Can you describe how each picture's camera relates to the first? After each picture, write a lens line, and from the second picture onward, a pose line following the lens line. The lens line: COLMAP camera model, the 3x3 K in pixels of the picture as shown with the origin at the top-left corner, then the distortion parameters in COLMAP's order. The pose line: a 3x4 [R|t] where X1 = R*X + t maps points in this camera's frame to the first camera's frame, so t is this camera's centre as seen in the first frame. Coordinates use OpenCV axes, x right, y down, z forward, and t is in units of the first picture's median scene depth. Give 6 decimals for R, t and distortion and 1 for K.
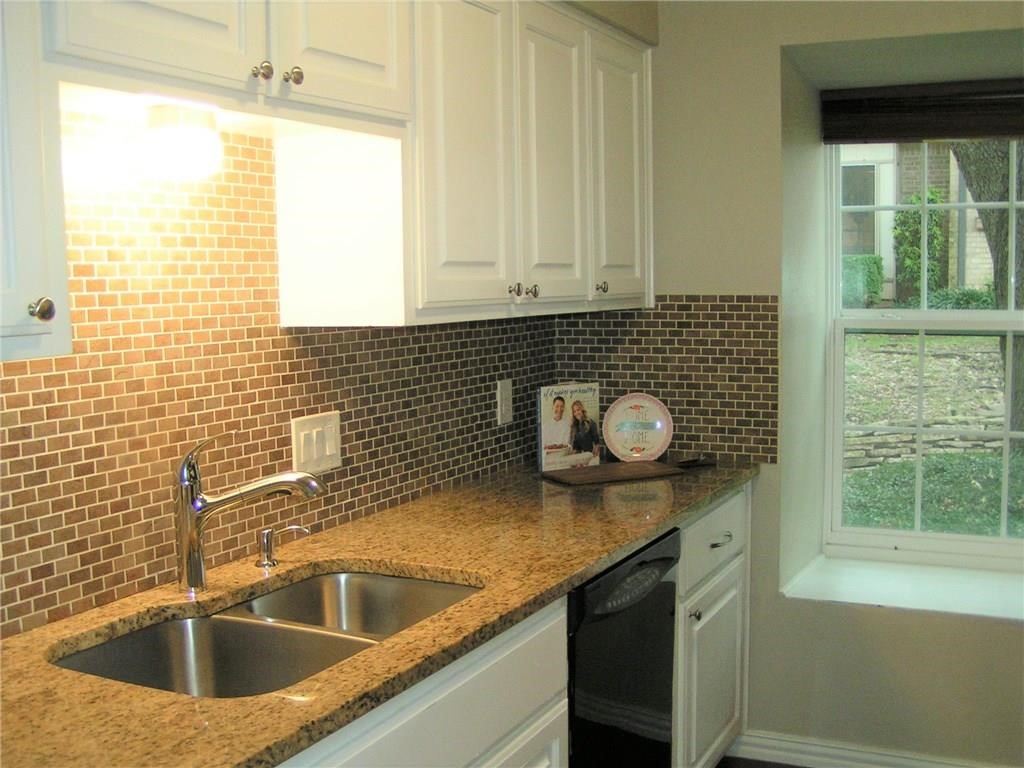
lens RADIAL K [[1125.9, 0, 513.8], [0, 1125.9, 417.4], [0, 0, 1]] dist [-0.215347, 0.215482]
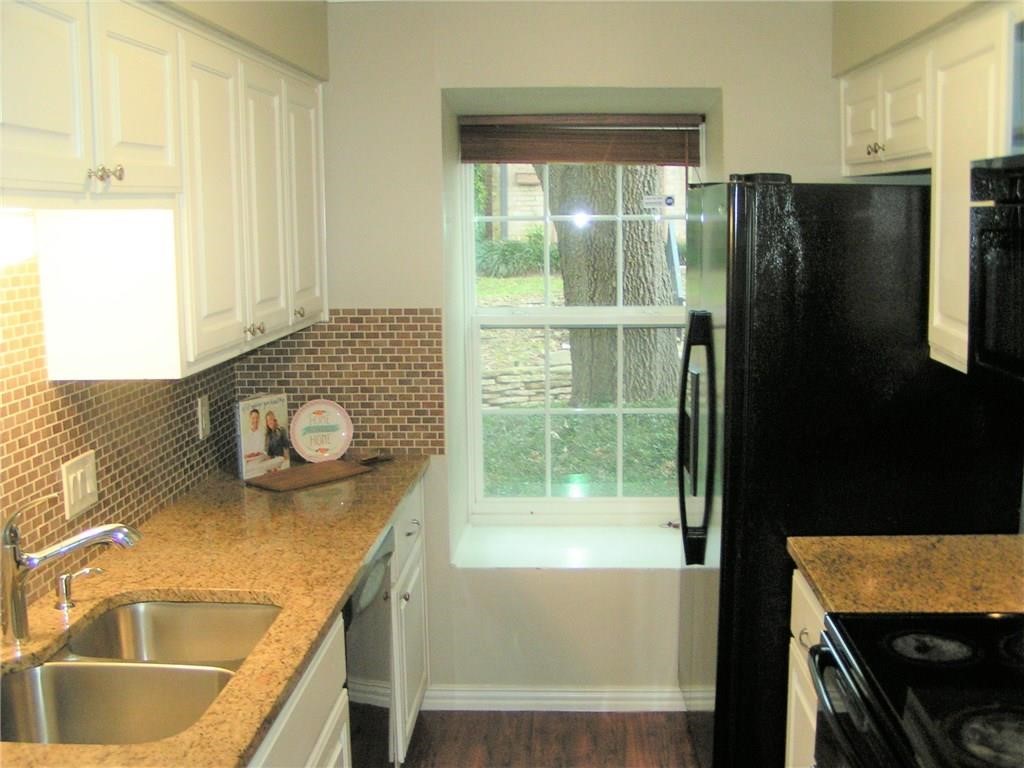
lens RADIAL K [[1125.9, 0, 513.8], [0, 1125.9, 417.4], [0, 0, 1]] dist [-0.215347, 0.215482]
pose [[0.916571, -0.065357, 0.394494, -0.155082], [0.045246, 0.997168, 0.060078, -0.063716], [-0.397303, -0.037216, 0.916932, -0.090363]]
